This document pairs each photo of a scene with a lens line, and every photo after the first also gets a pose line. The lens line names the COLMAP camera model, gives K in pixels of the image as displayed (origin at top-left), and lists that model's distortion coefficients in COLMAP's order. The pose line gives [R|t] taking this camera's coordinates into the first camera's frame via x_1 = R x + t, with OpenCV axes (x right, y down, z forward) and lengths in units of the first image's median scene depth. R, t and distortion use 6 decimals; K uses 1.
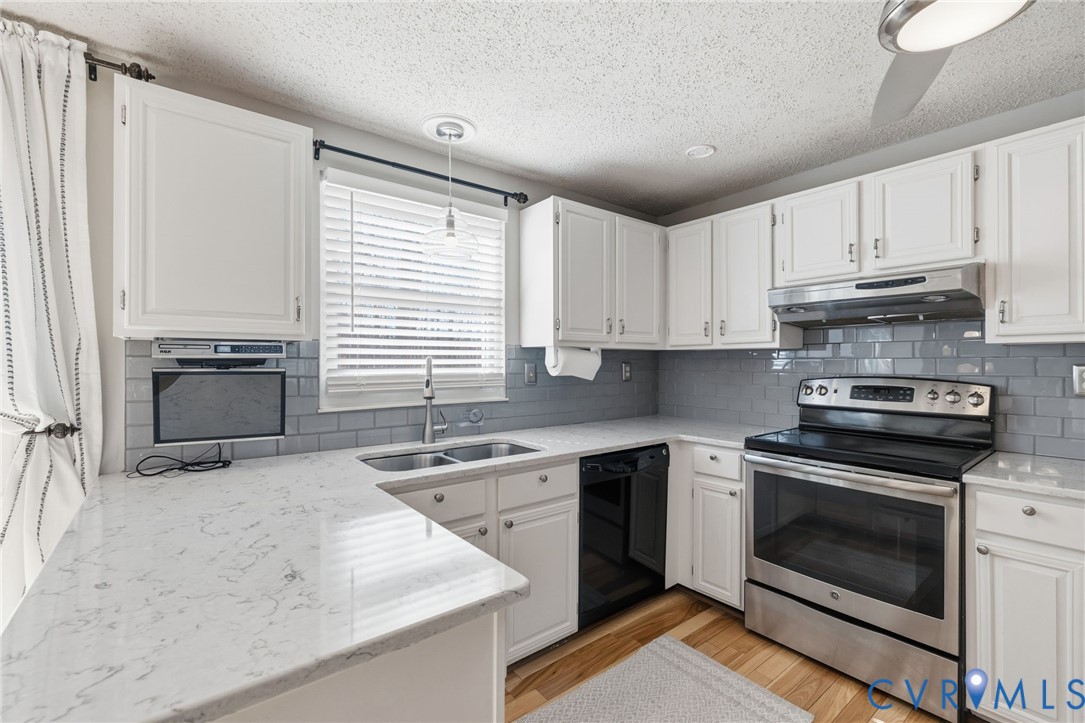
lens RADIAL K [[485.1, 0, 547.9], [0, 485.1, 348.2], [0, 0, 1]] dist [-0.000636, 0.000347]
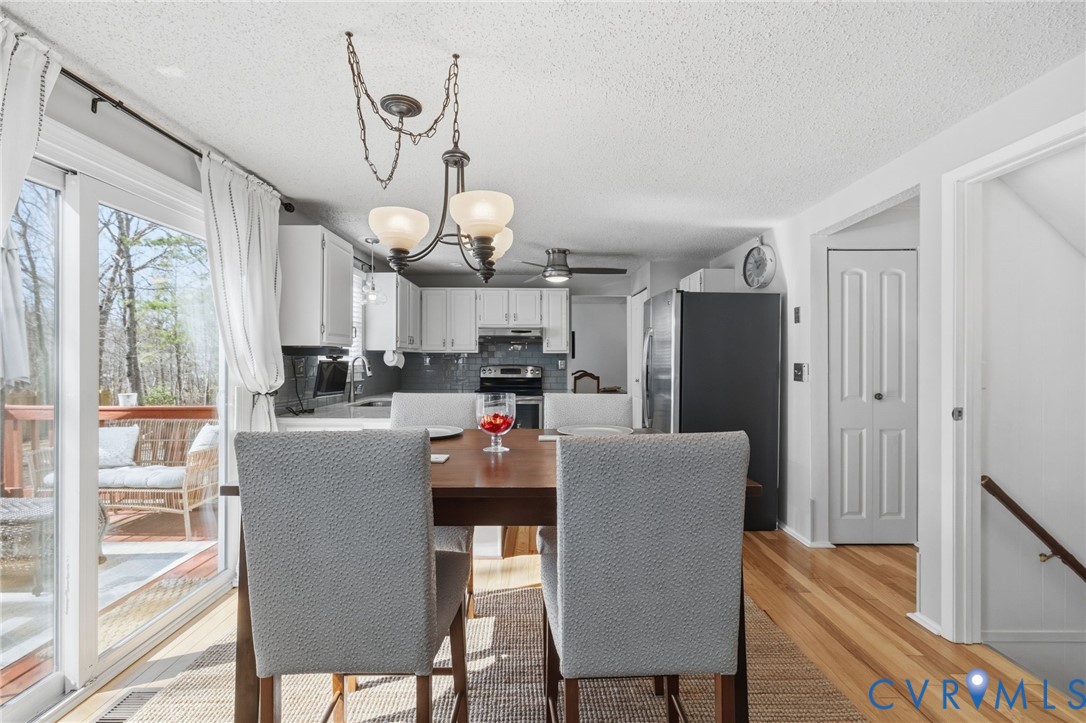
lens RADIAL K [[485.6, 0, 548.4], [0, 485.6, 348.2], [0, 0, 1]] dist [-0.000636, 0.000347]
pose [[0.607088, 0.020935, 0.794359, -1.309967], [-0.032208, 0.999480, -0.001726, -0.034520], [-0.793982, -0.024537, 0.607446, -0.769816]]
